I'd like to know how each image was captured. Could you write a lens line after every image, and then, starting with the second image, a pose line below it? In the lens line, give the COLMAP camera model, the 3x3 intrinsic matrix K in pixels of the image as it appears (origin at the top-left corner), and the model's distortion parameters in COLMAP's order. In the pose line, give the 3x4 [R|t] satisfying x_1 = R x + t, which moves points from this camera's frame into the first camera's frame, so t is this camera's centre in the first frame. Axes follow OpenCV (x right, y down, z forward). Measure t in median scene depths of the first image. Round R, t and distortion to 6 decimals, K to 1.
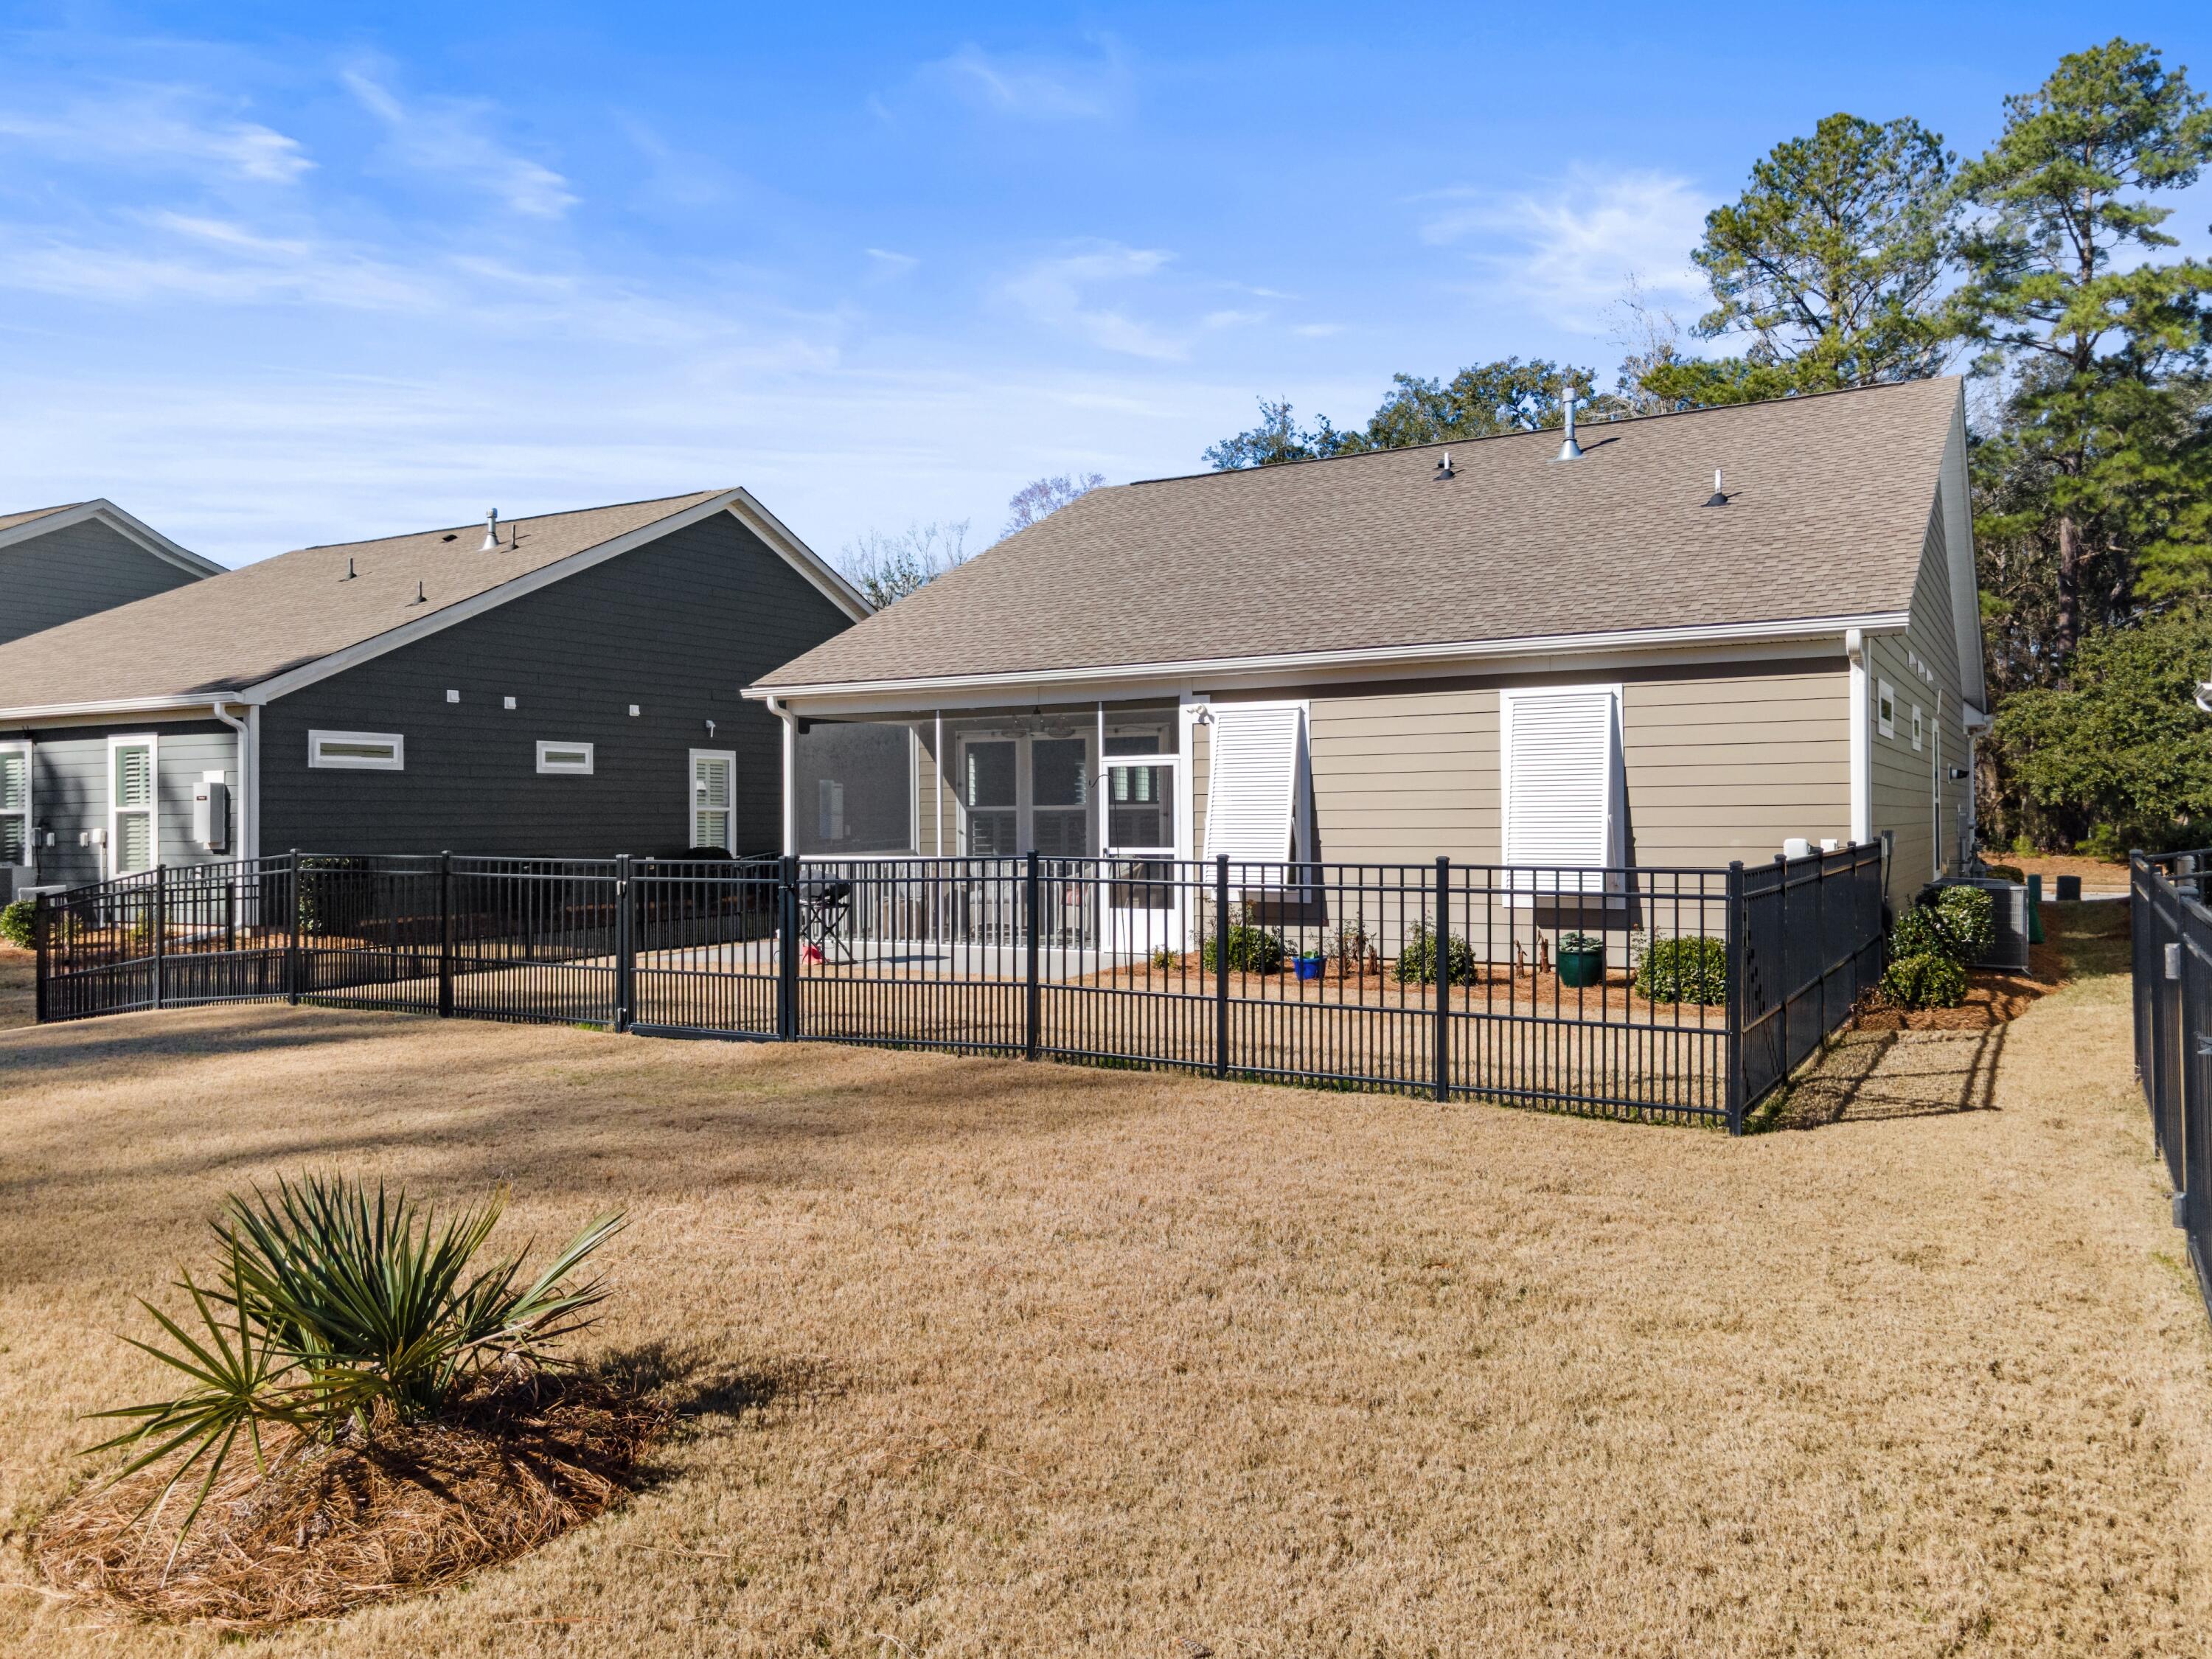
lens RADIAL K [[1627.9, 0, 1094.7], [0, 1627.9, 700.3], [0, 0, 1]] dist [0.134507, -0.142780]
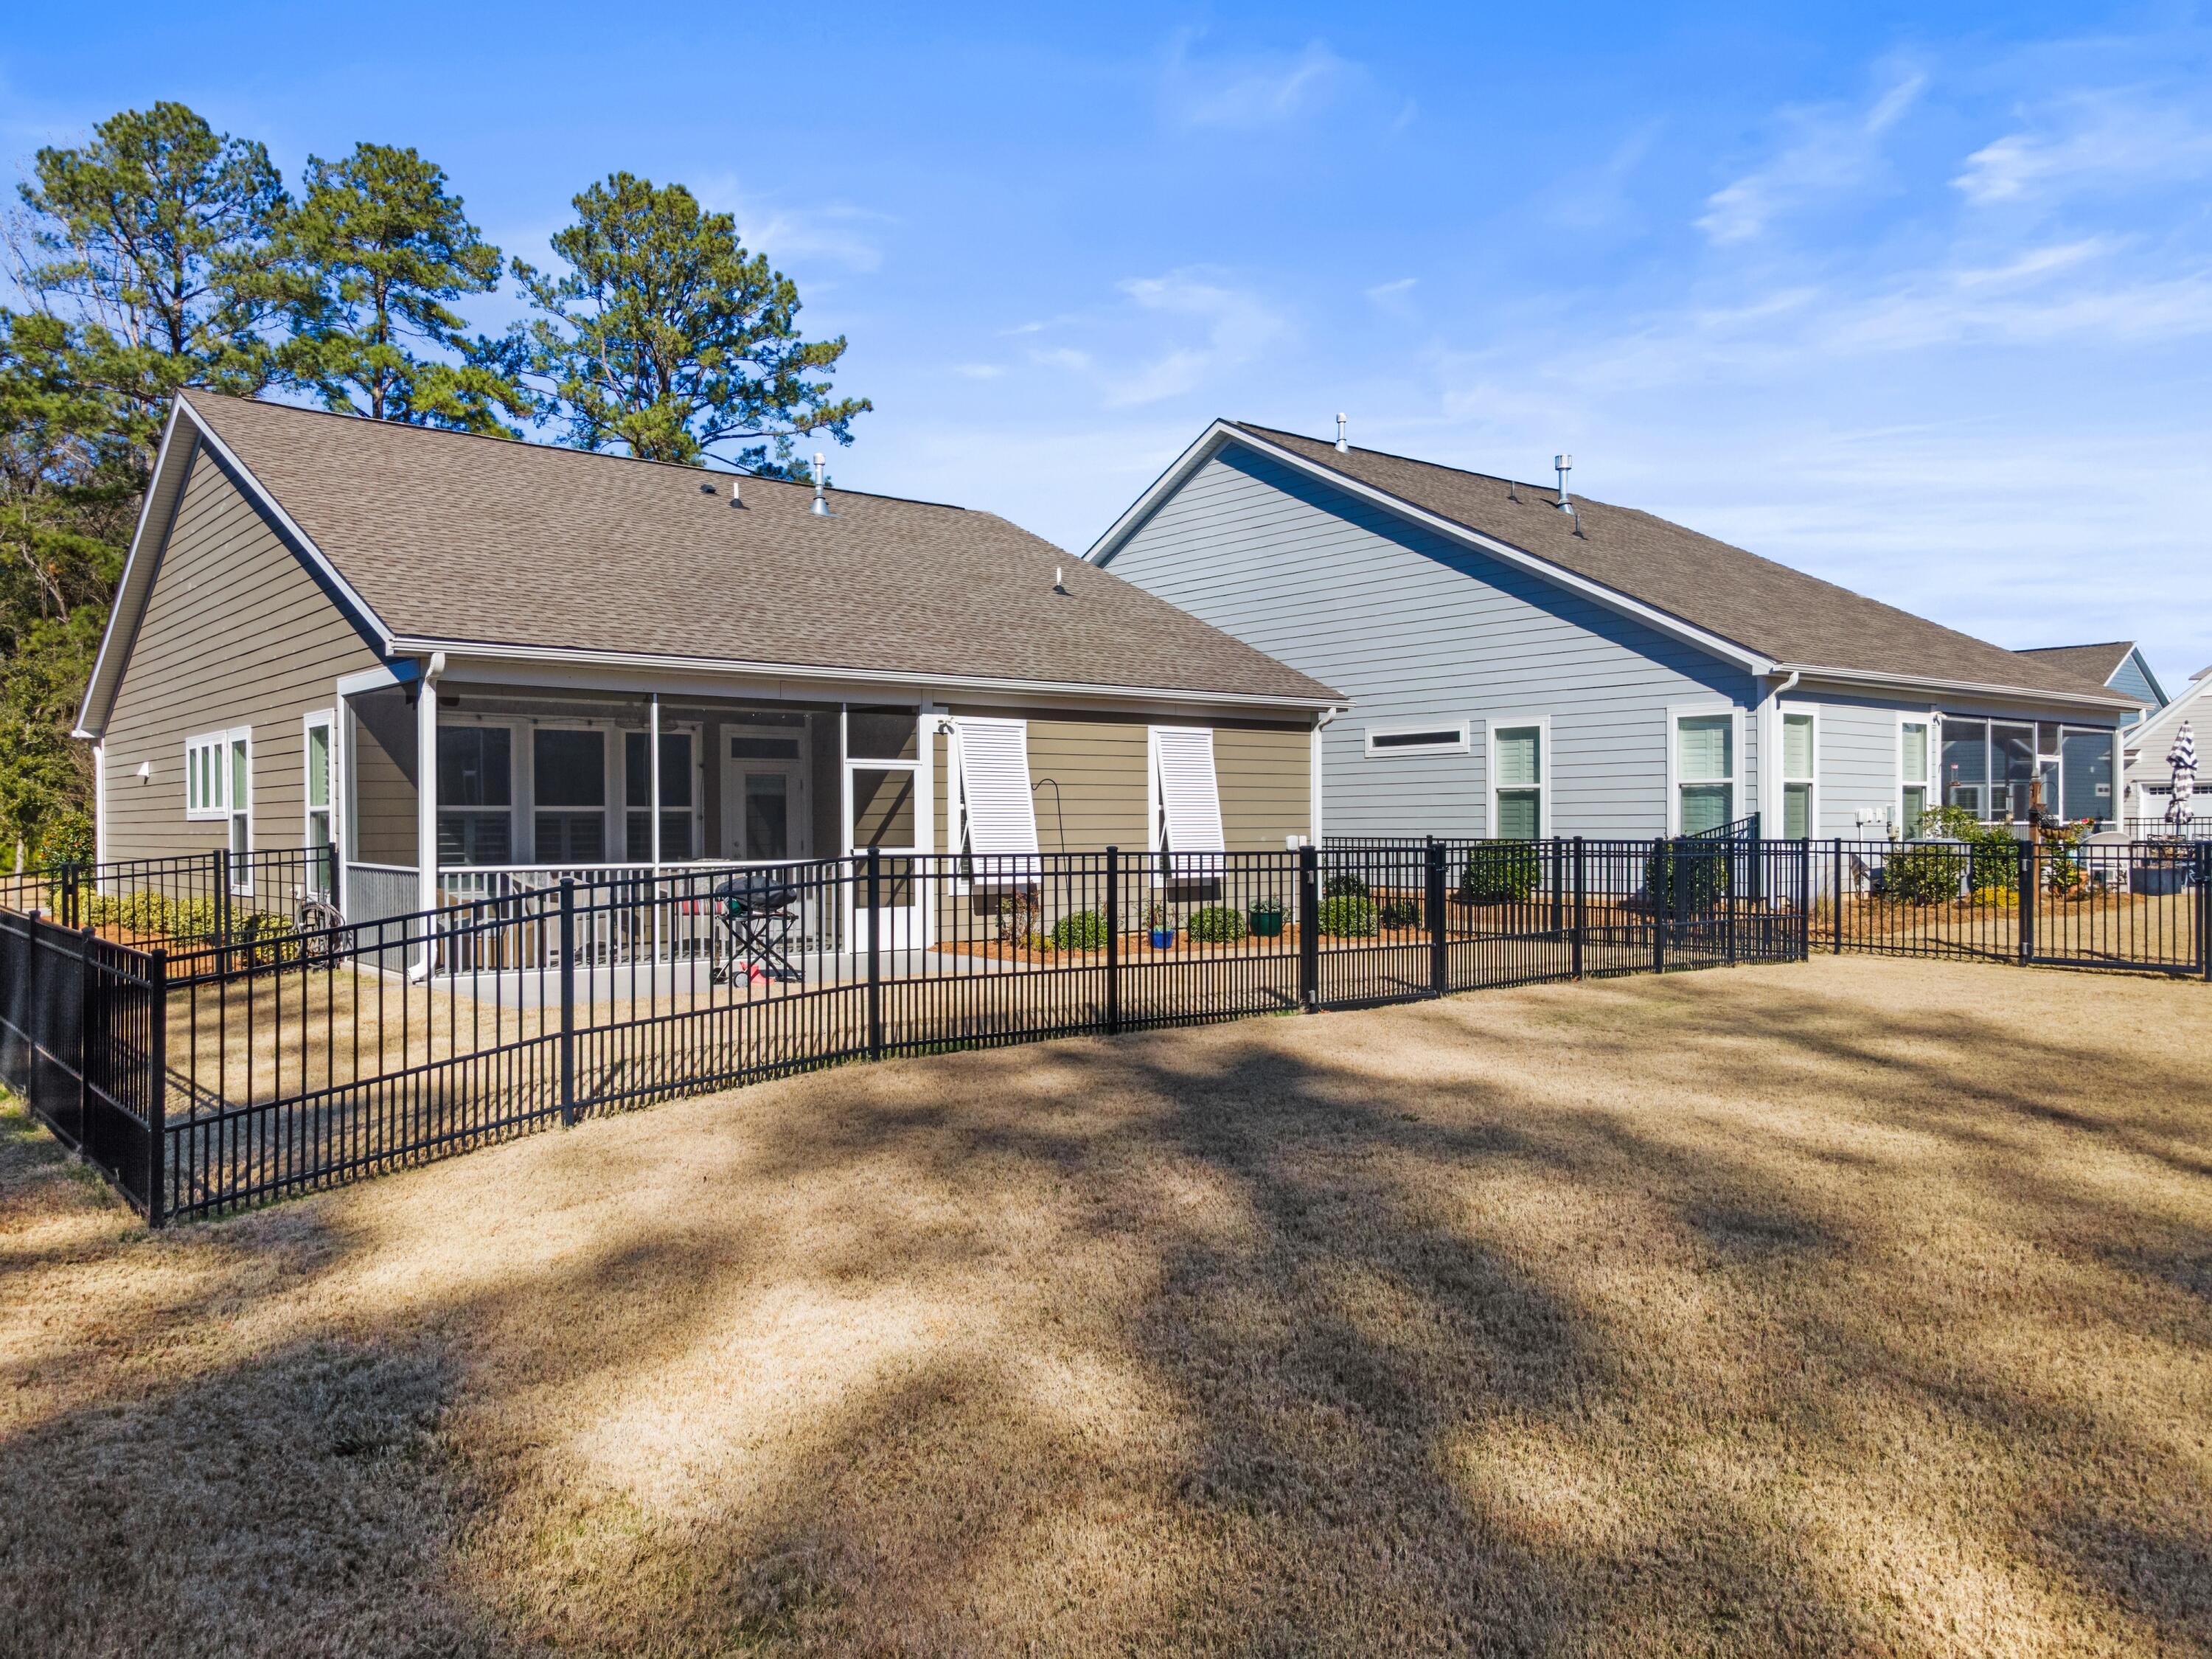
lens RADIAL K [[1591.4, 0, 1106.0], [0, 1591.4, 829.5], [0, 0, 1]] dist [0.009245, 0.000455]
pose [[0.315818, 0.000832, 0.948819, -0.804189], [-0.067606, 0.997478, 0.021629, 0.042502], [-0.946408, -0.070976, 0.315078, 0.497140]]
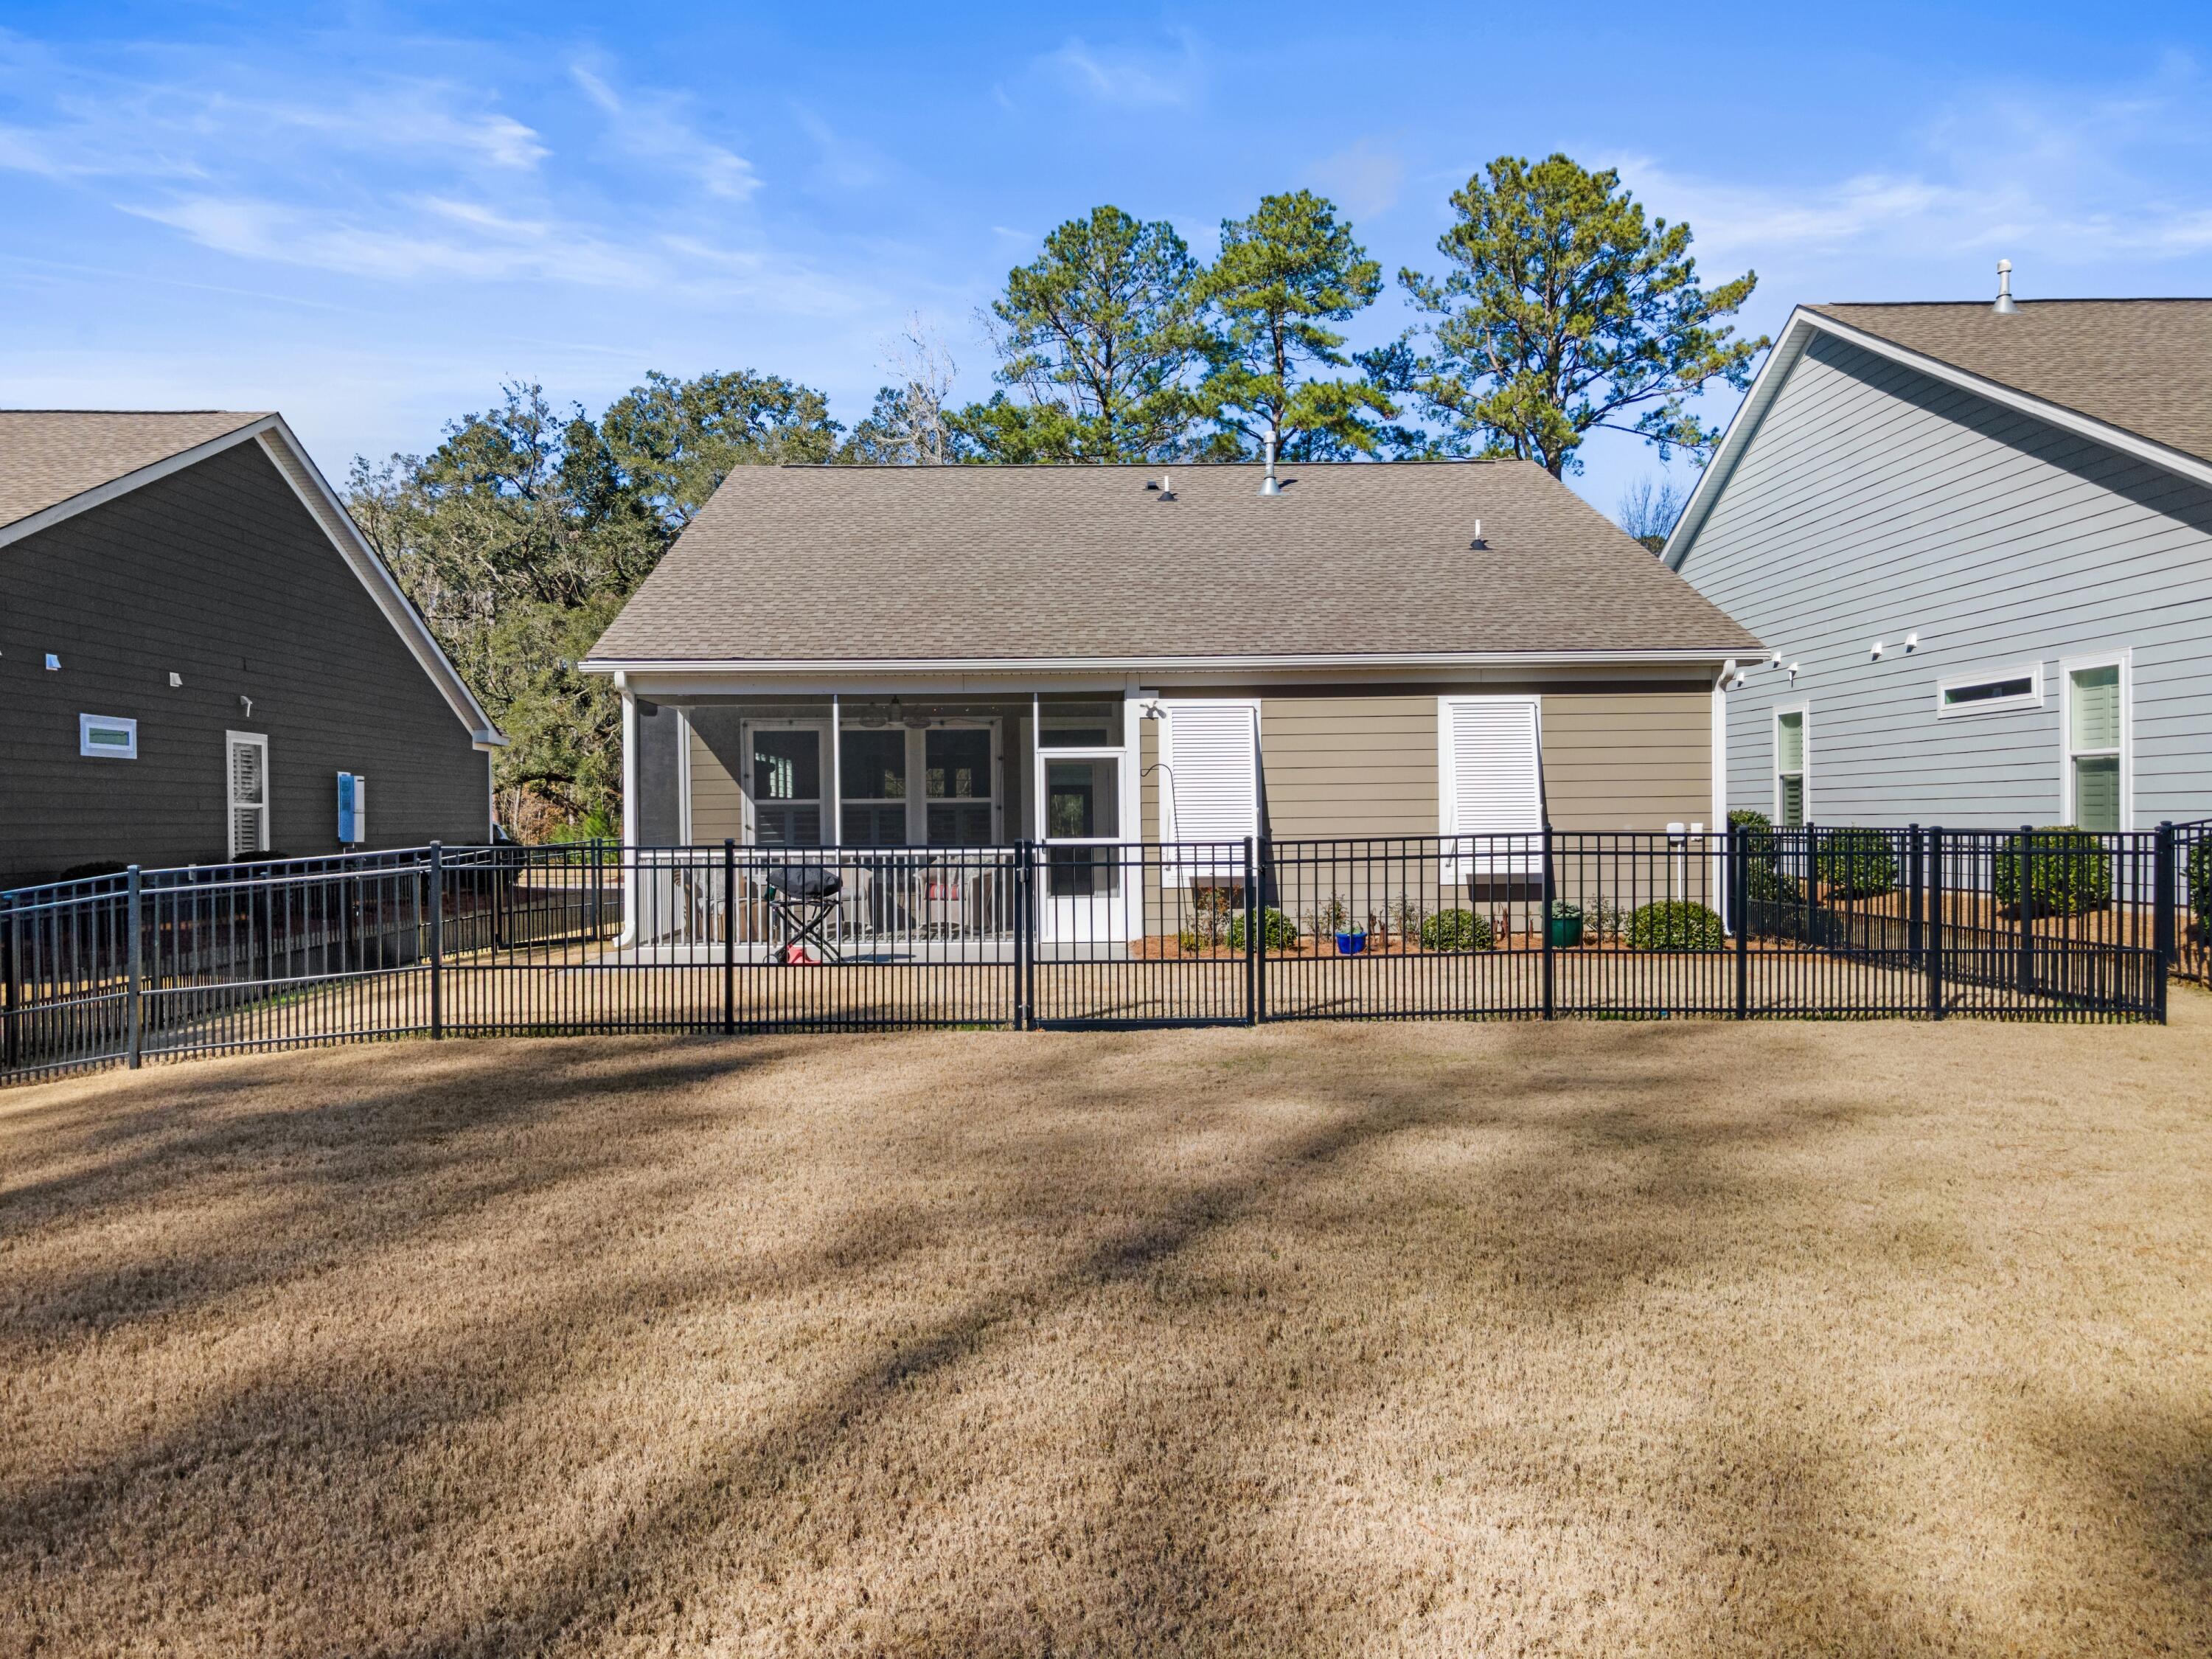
lens RADIAL K [[1591.4, 0, 1106.0], [0, 1591.4, 829.5], [0, 0, 1]] dist [0.009245, 0.000455]
pose [[0.843615, -0.007498, 0.536896, -0.450062], [-0.033664, 0.997197, 0.066822, 0.016195], [-0.535892, -0.074446, 0.840998, 0.136667]]
